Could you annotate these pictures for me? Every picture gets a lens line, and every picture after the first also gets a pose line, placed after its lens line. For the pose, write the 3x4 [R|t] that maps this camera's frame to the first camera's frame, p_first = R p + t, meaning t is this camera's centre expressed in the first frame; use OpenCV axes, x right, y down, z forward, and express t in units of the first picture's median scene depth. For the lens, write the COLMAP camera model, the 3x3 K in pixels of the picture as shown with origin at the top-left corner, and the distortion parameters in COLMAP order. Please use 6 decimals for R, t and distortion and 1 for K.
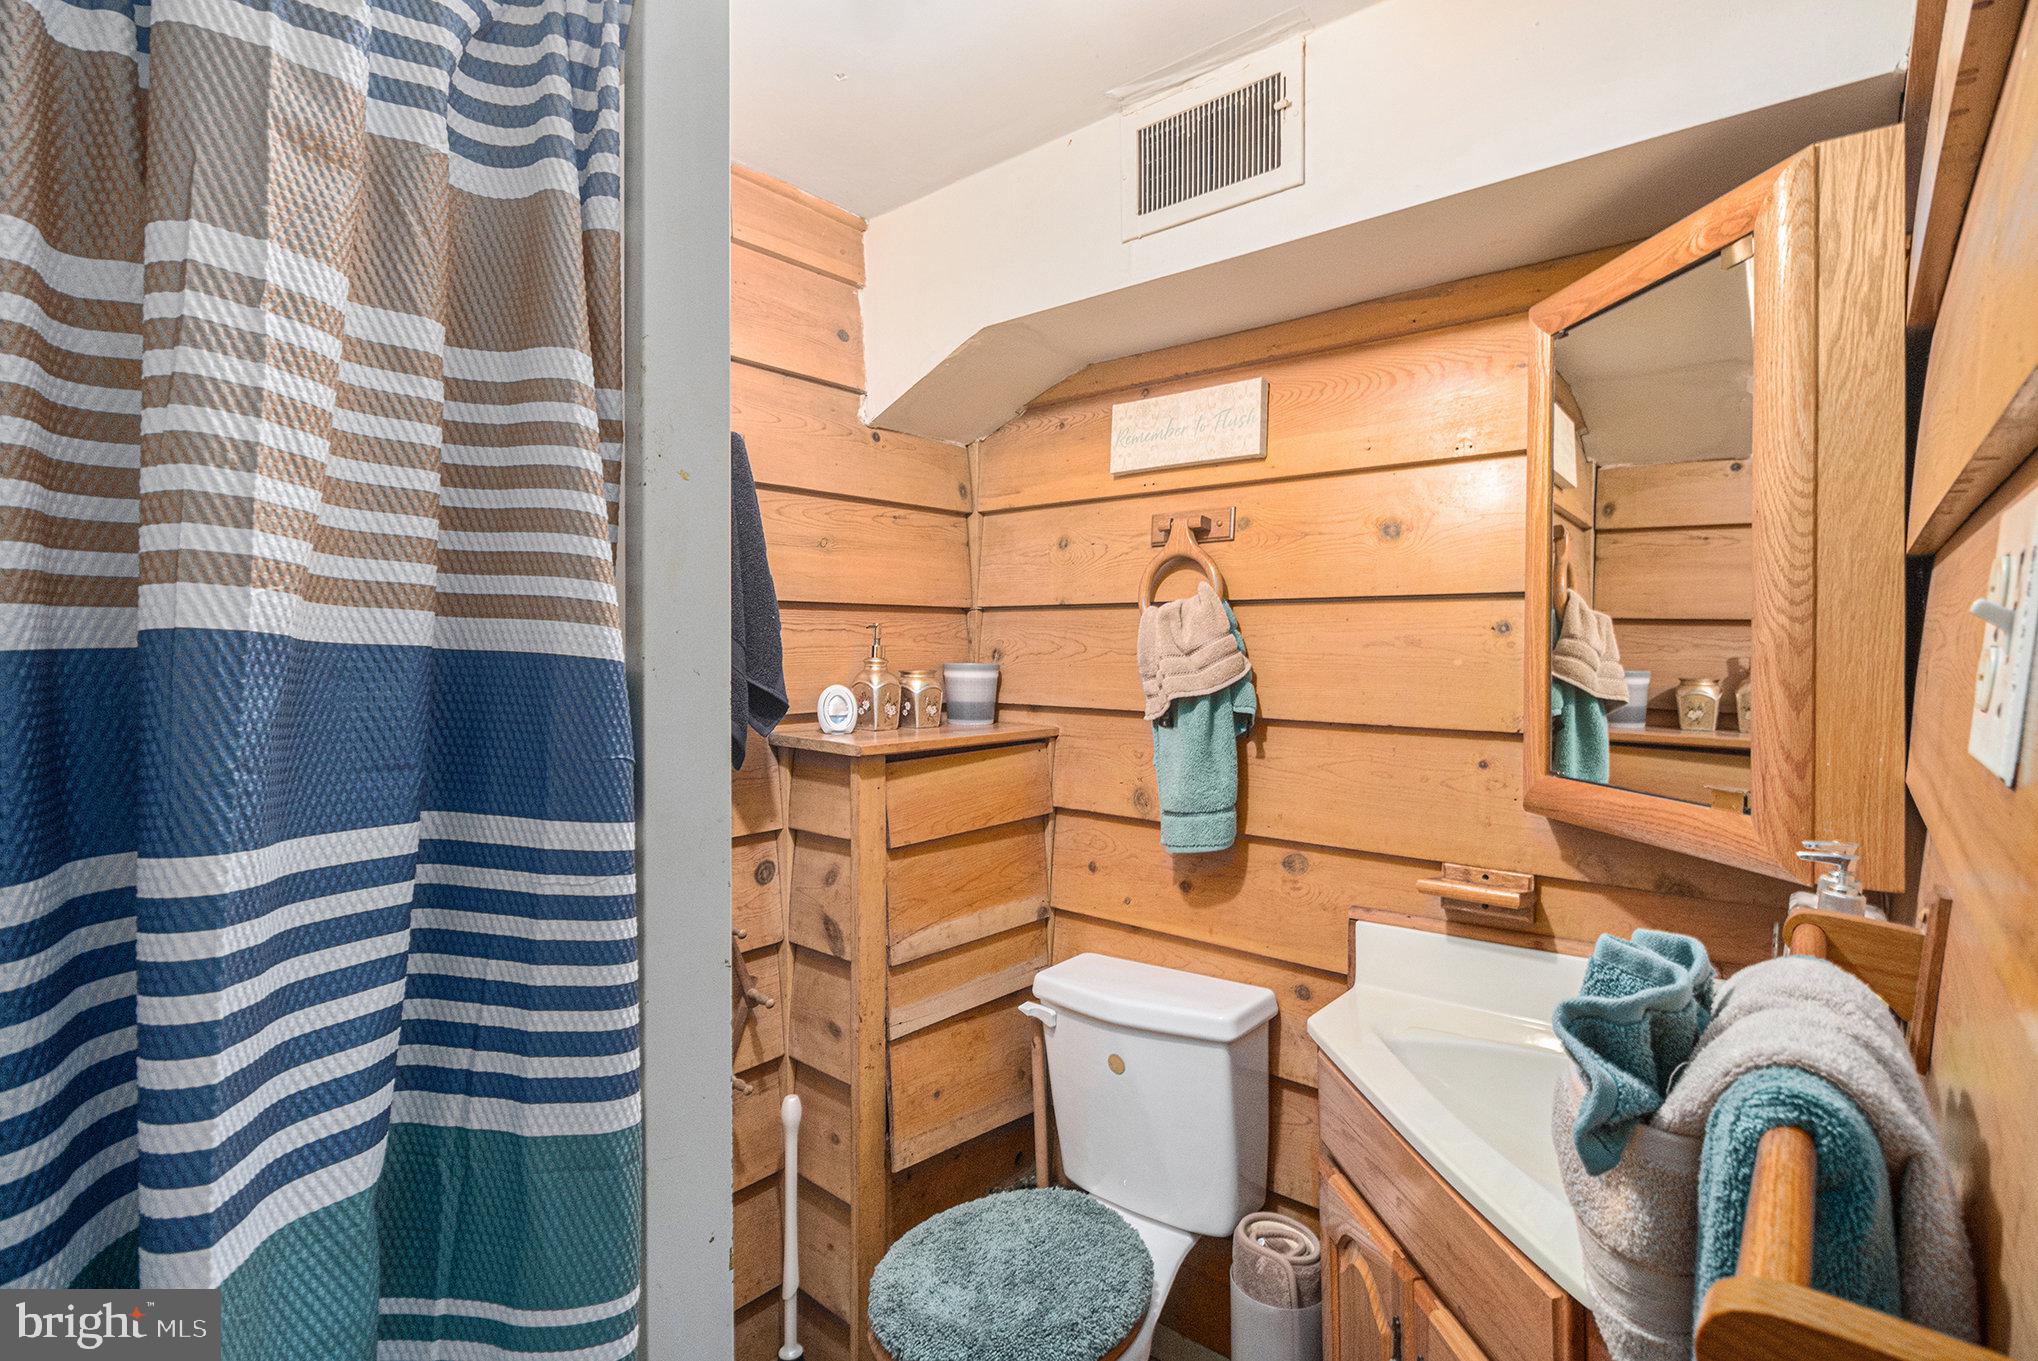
lens RADIAL K [[988.6, 0, 1013.8], [0, 988.6, 644.4], [0, 0, 1]] dist [-0.004855, -0.001458]
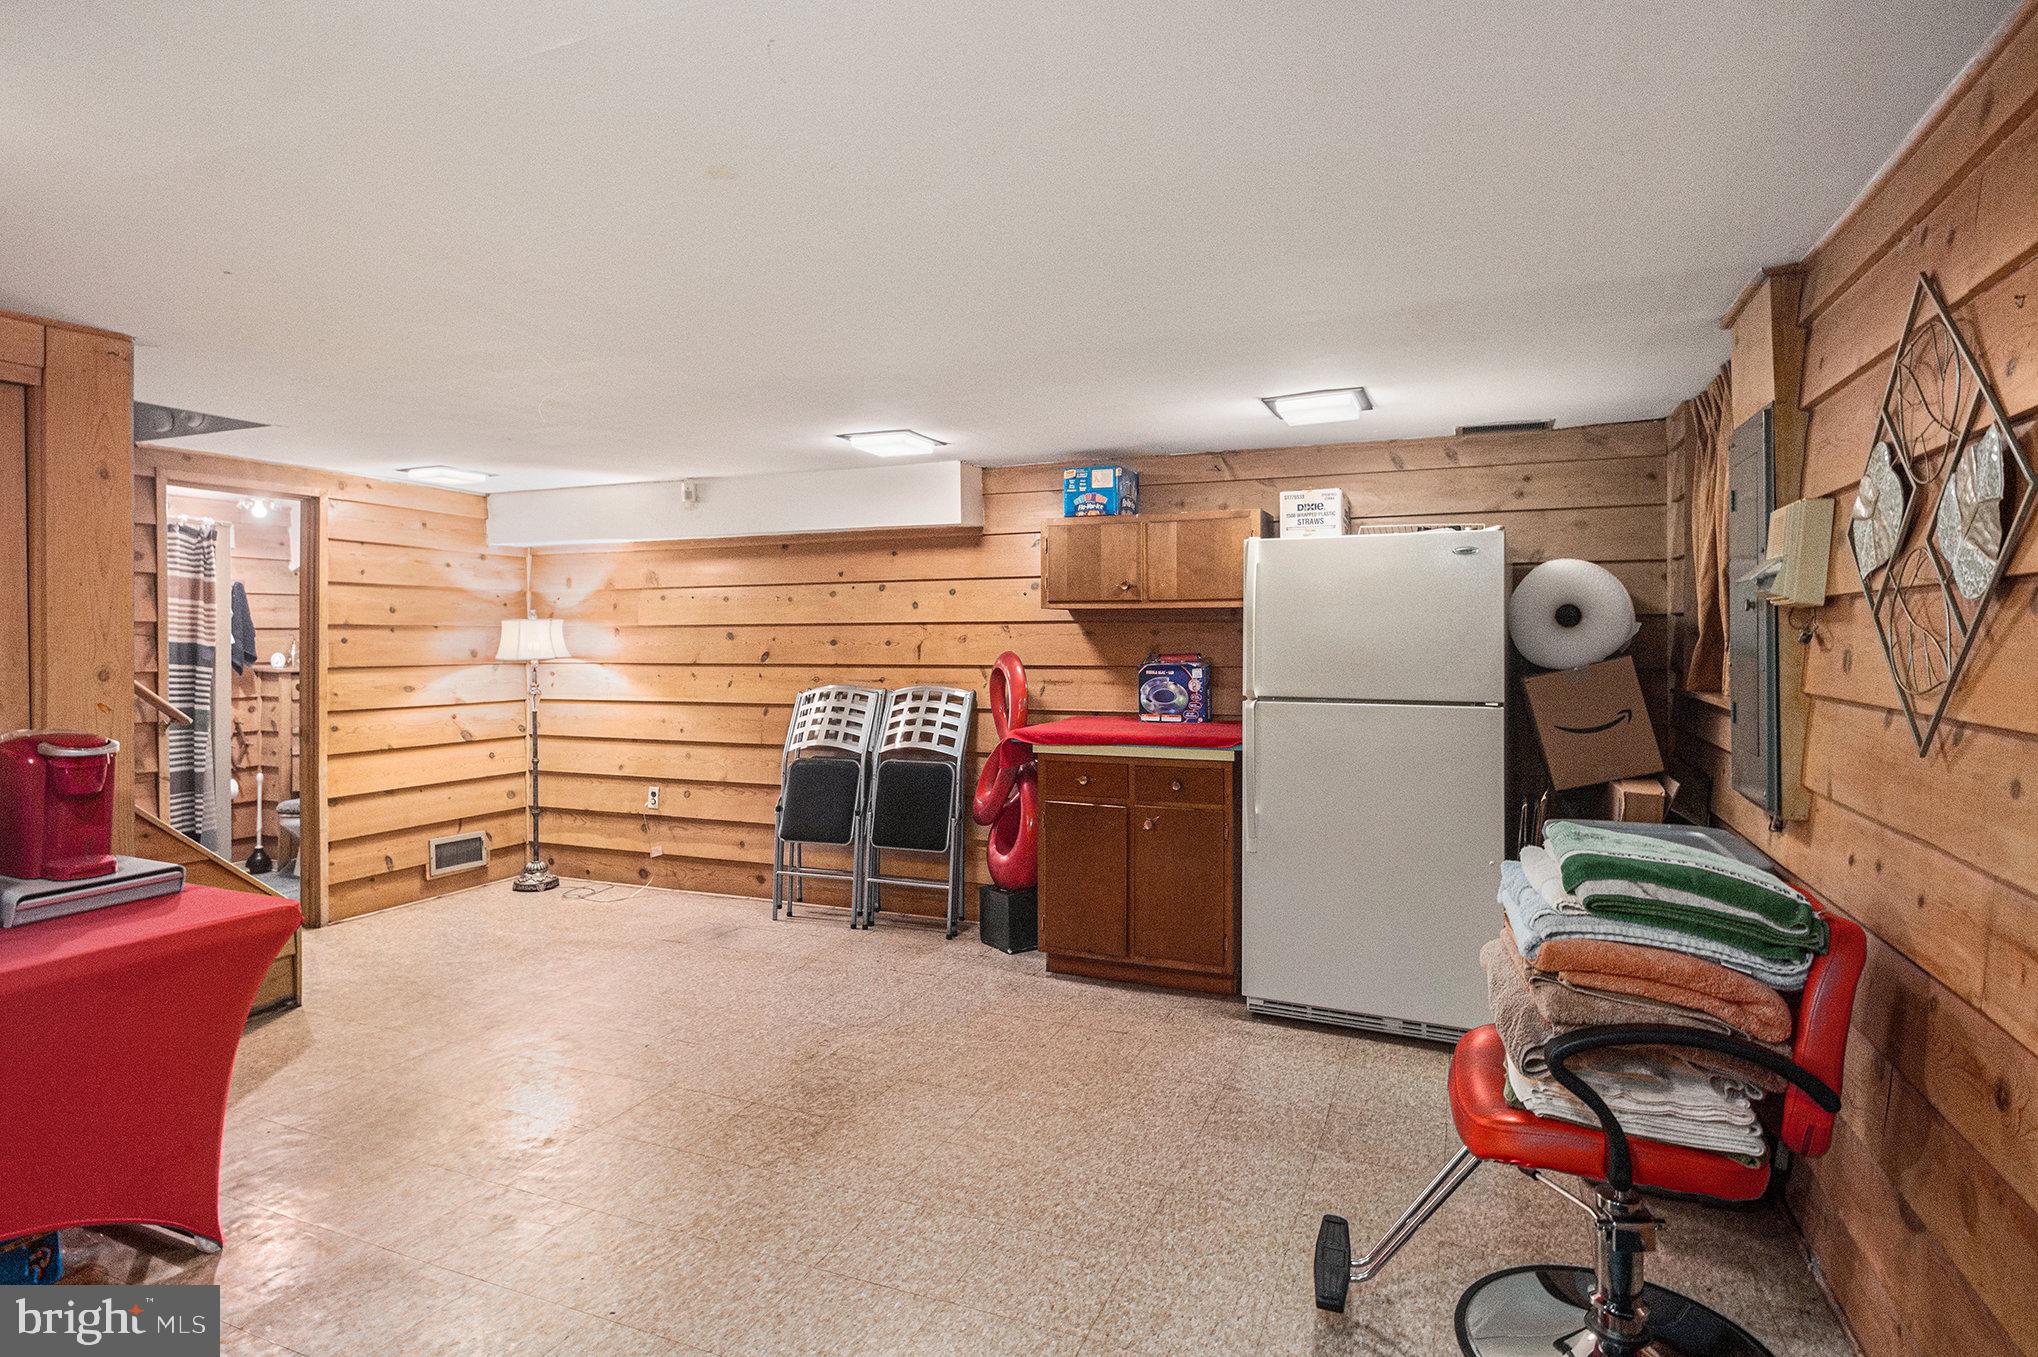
lens RADIAL K [[1091.6, 0, 1043.6], [0, 1091.6, 634.7], [0, 0, 1]] dist [0.025940, -0.045947]
pose [[0.951407, 0.002388, 0.307927, 1.167047], [-0.002723, 0.999996, 0.000659, -0.029495], [-0.307924, -0.001465, 0.951410, -3.364289]]
